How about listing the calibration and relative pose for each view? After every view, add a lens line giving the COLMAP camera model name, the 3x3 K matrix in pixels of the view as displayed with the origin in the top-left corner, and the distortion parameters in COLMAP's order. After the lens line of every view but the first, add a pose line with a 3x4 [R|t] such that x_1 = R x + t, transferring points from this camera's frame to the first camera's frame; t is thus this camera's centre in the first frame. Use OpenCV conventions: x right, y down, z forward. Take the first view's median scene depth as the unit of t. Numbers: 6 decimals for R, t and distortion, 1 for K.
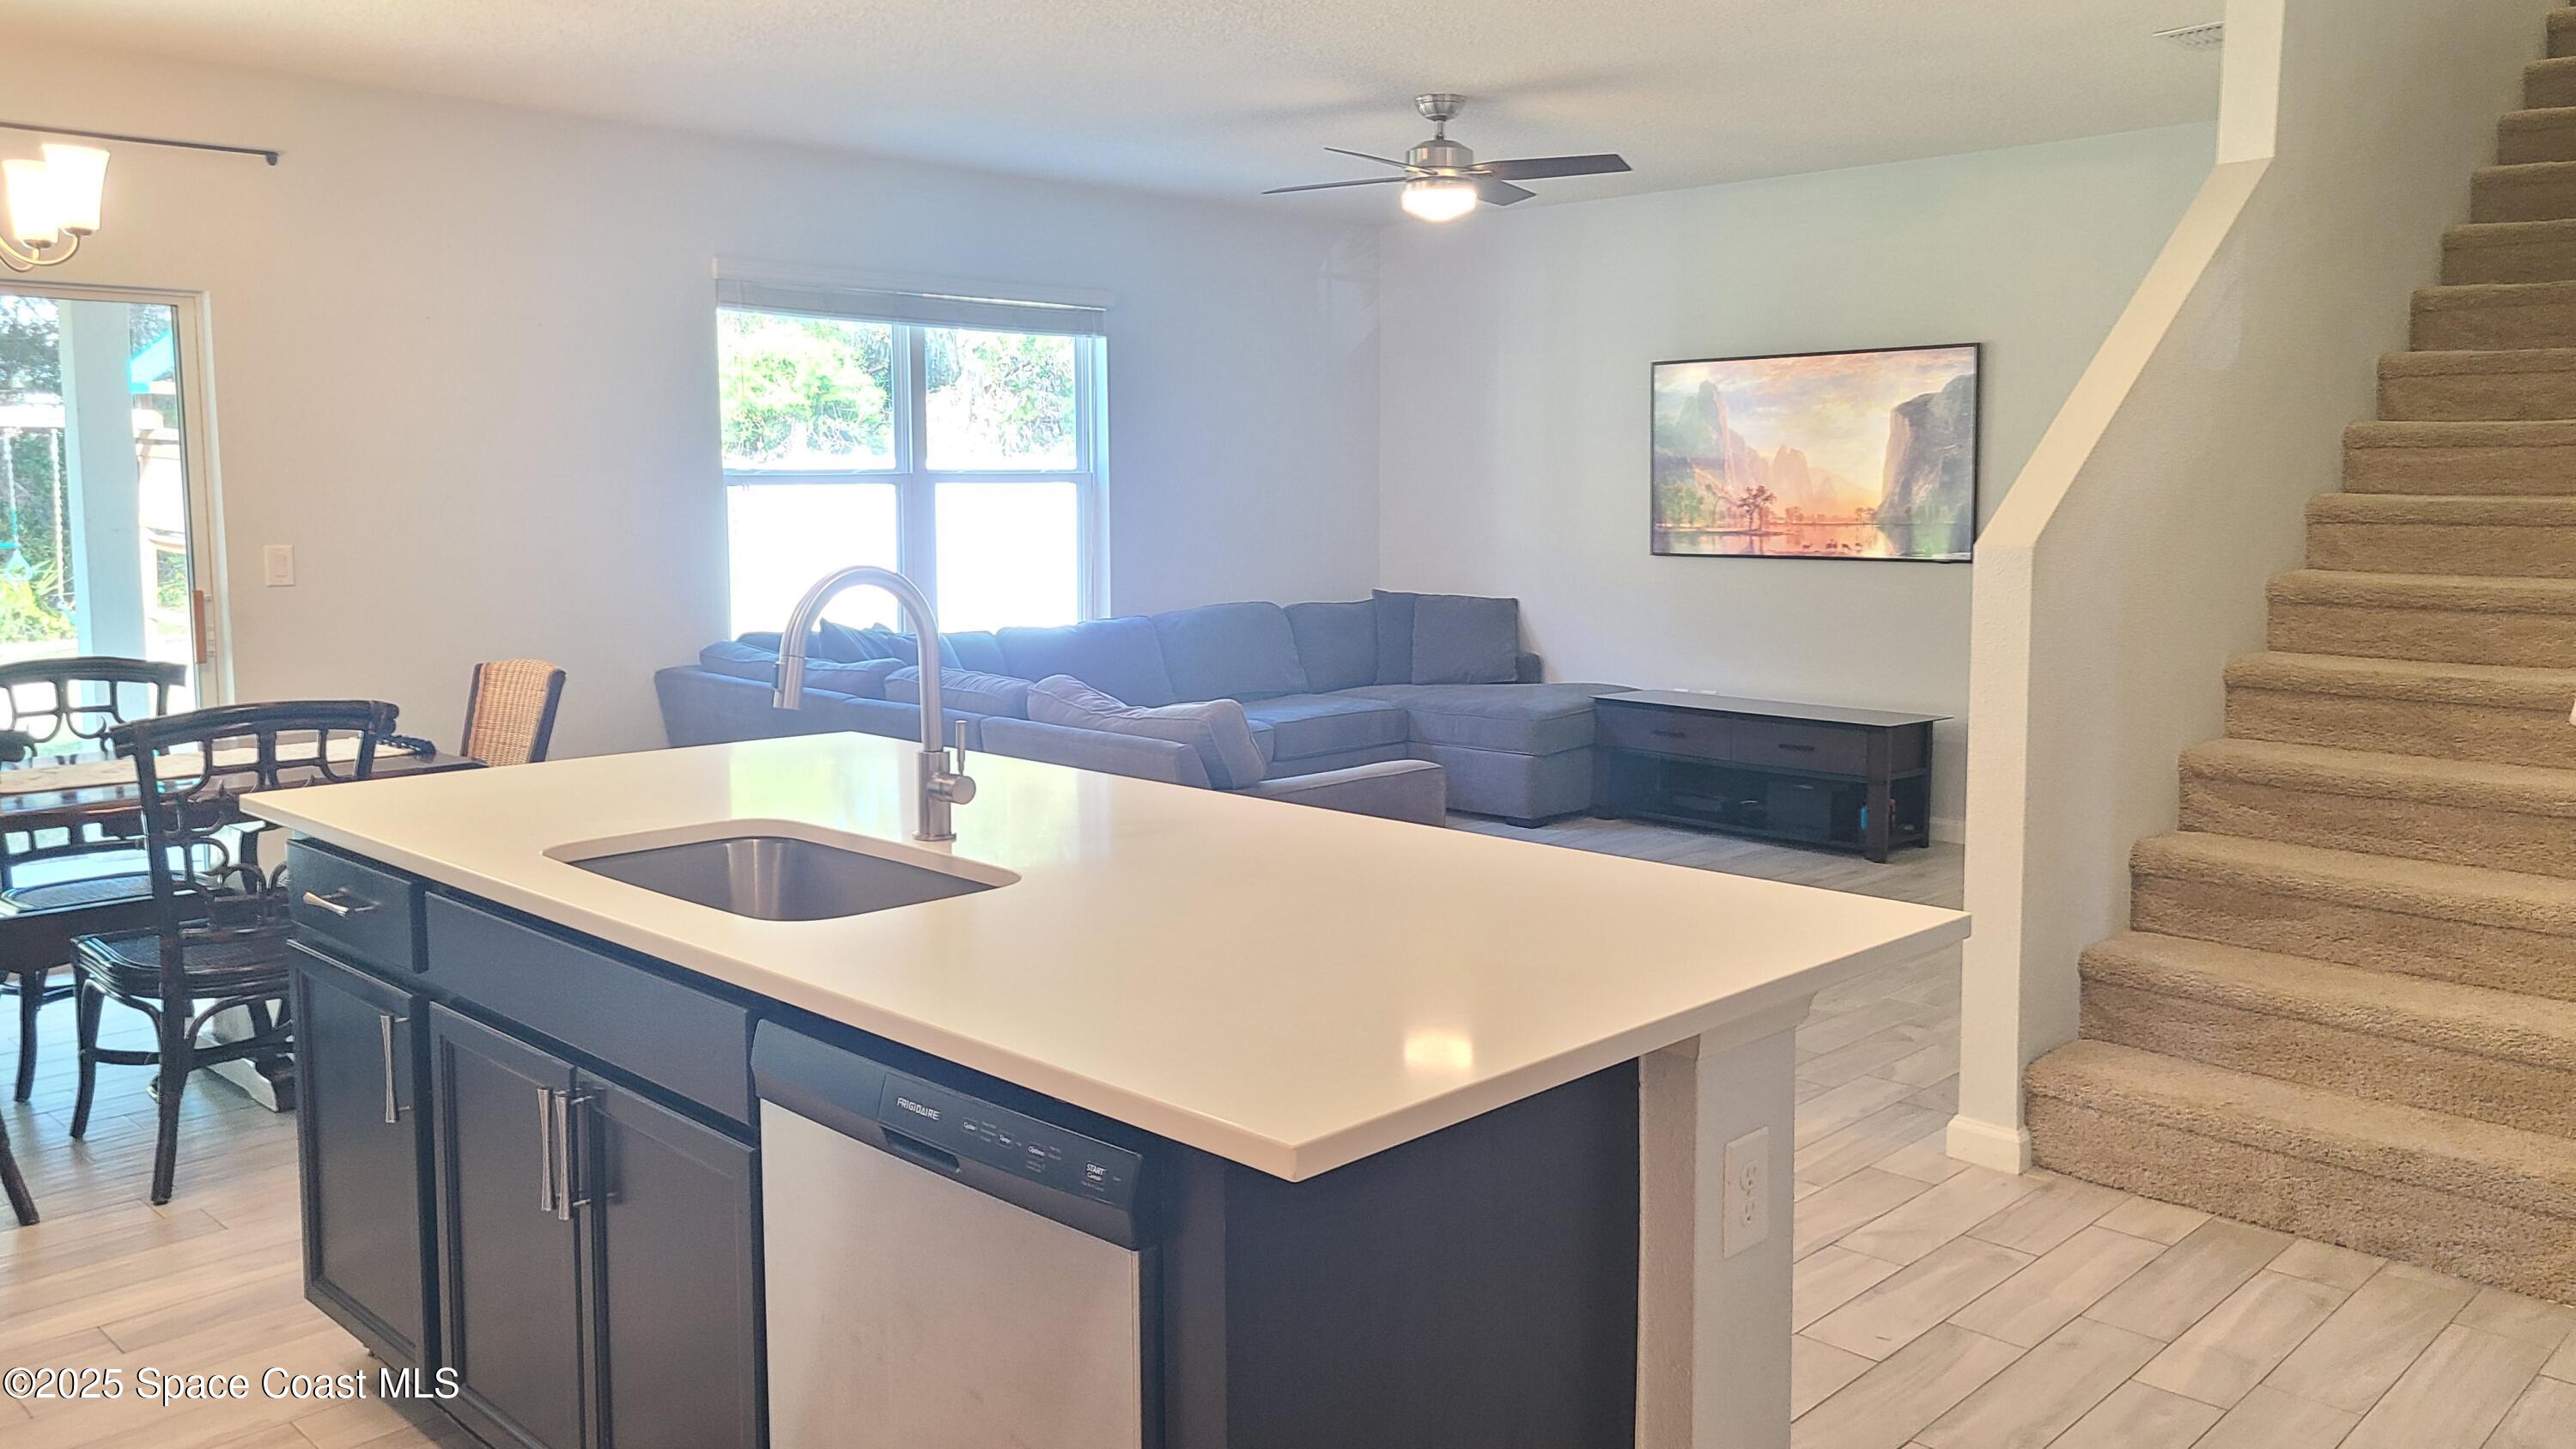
lens RADIAL K [[1934.8, 0, 1295.8], [0, 1934.8, 646.0], [0, 0, 1]] dist [0.037157, -0.006385]
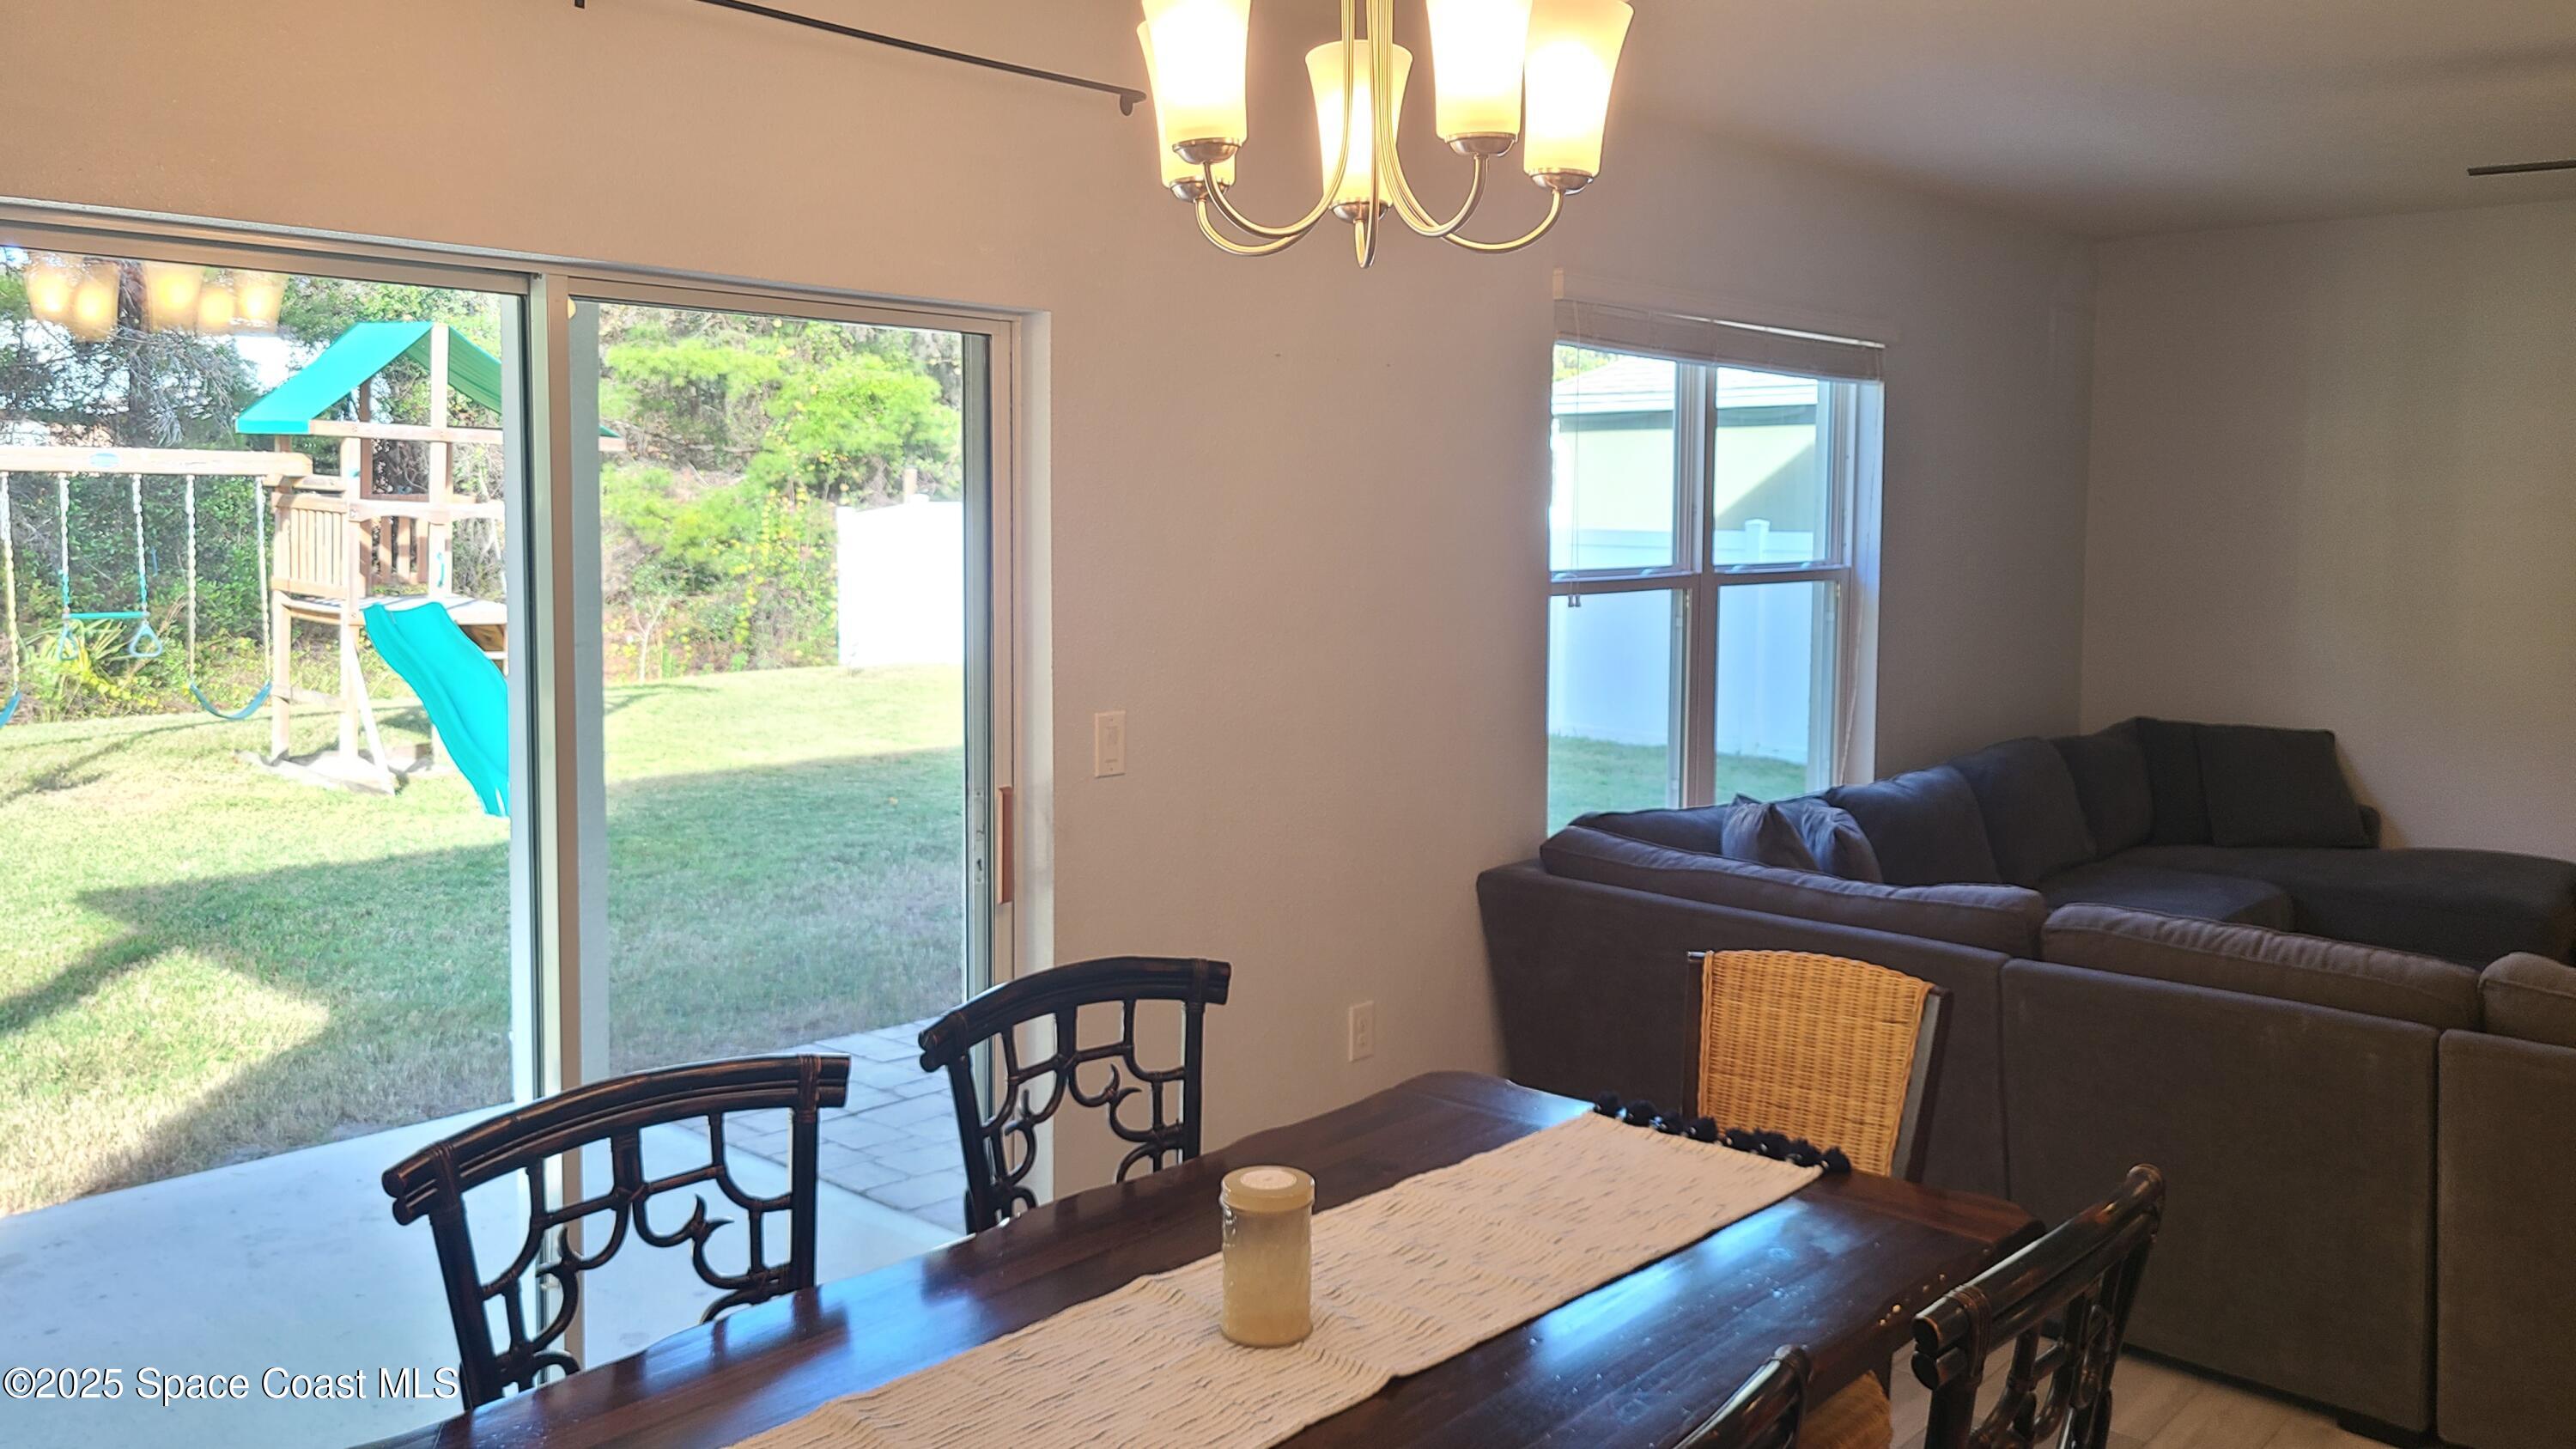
lens RADIAL K [[1934.8, 0, 1271.4], [0, 1934.8, 683.5], [0, 0, 1]] dist [0.037157, -0.006385]
pose [[0.999349, 0.005697, 0.035637, -0.193571], [-0.005744, 0.999983, 0.001204, -0.024589], [-0.035629, -0.001408, 0.999364, 0.146668]]
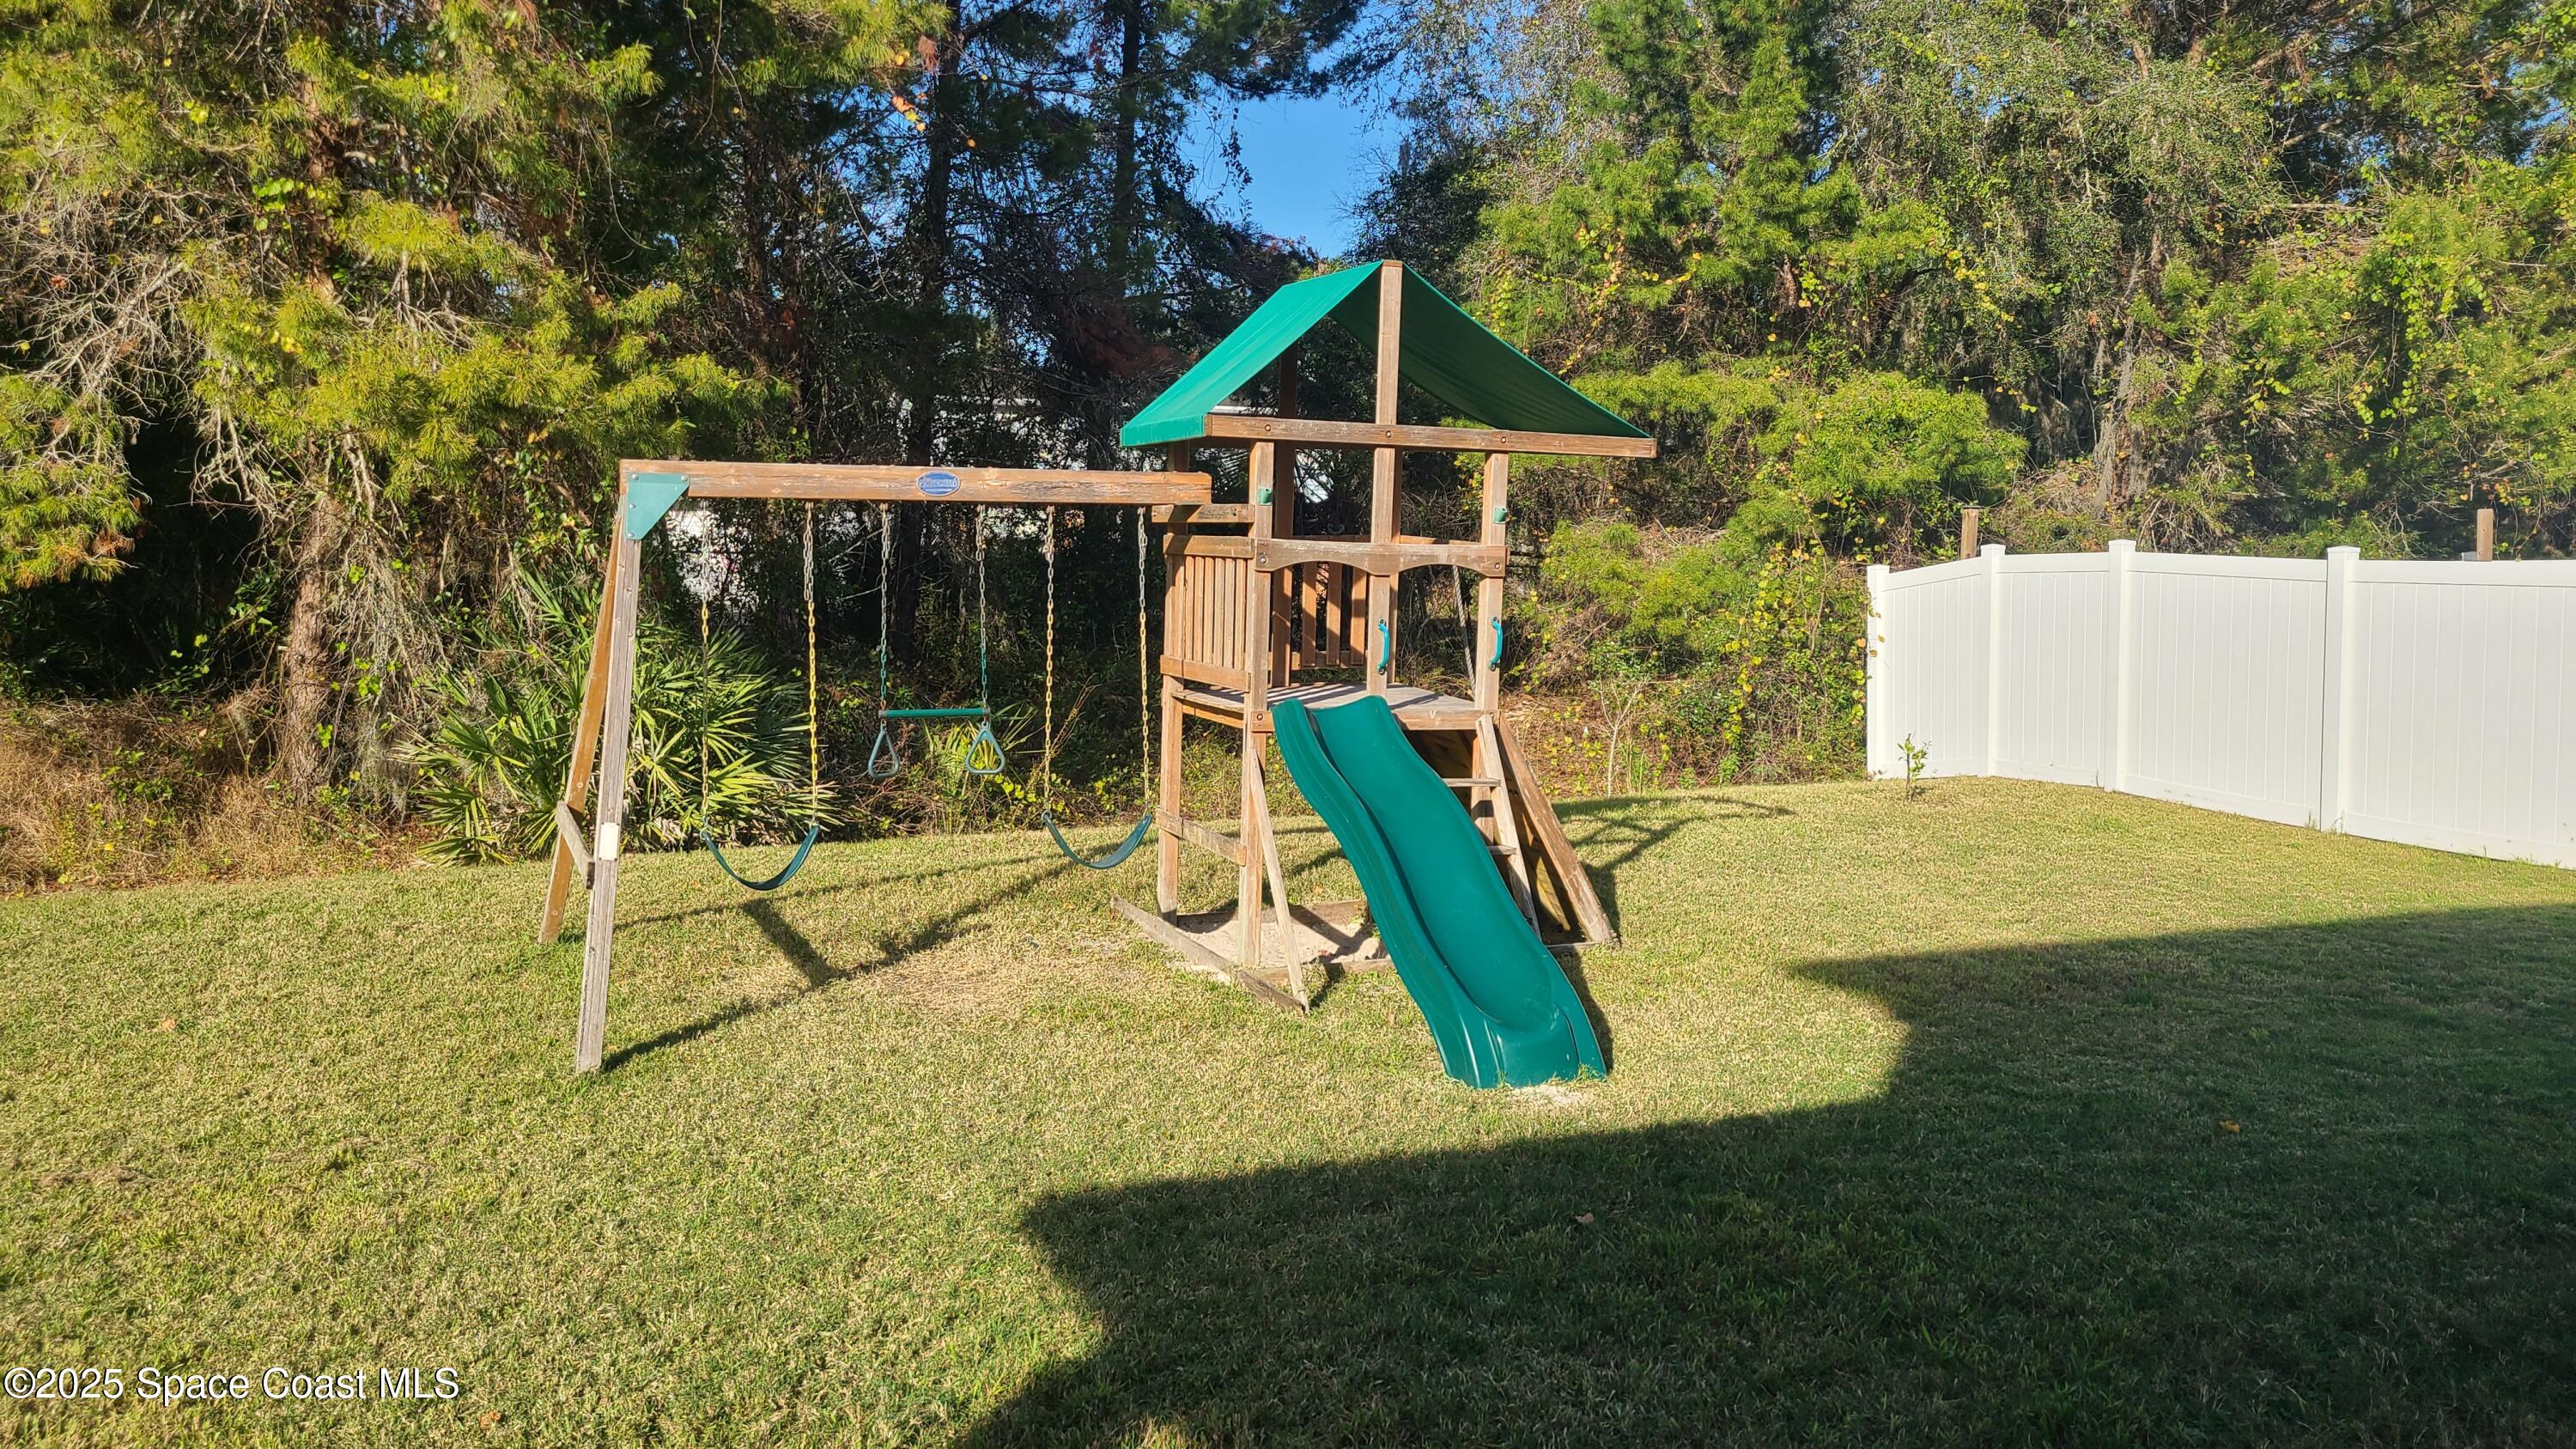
lens RADIAL K [[1934.8, 0, 1299.6], [0, 1934.8, 714.3], [0, 0, 1]] dist [0.037157, -0.006385]
pose [[0.918226, 0.024642, -0.395288, -0.329638], [-0.032744, 0.999369, -0.013762, -0.043402], [0.394700, 0.025580, 0.918454, 0.494722]]
